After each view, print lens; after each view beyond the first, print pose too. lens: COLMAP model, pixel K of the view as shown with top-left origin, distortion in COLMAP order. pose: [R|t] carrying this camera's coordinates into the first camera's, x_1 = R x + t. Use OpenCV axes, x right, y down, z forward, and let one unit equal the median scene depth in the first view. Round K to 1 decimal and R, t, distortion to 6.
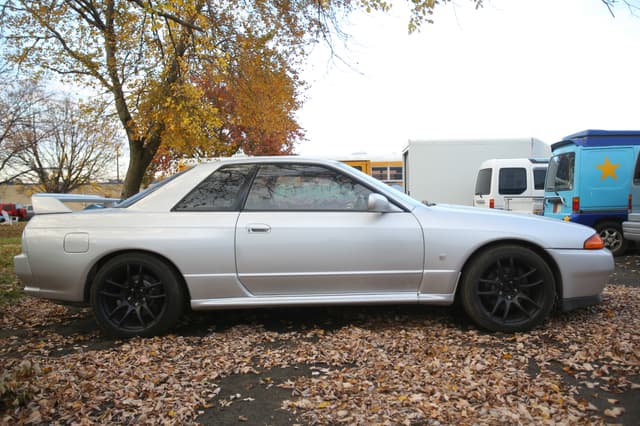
lens RADIAL K [[541.3, 0, 321.1], [0, 541.3, 210.6], [0, 0, 1]] dist [-0.026683, 0.084046]
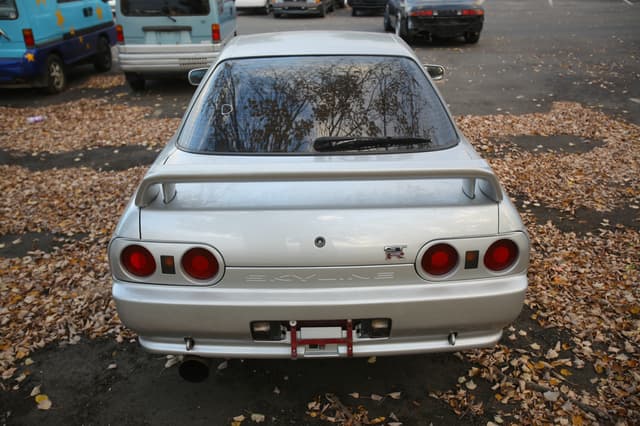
lens RADIAL K [[569.4, 0, 322.7], [0, 569.4, 222.0], [0, 0, 1]] dist [-0.026041, 0.101229]
pose [[-0.036551, -0.391947, 0.919261, -1.057005], [0.022515, 0.919319, 0.392867, -0.191469], [-0.999078, 0.035056, -0.024777, 1.238300]]
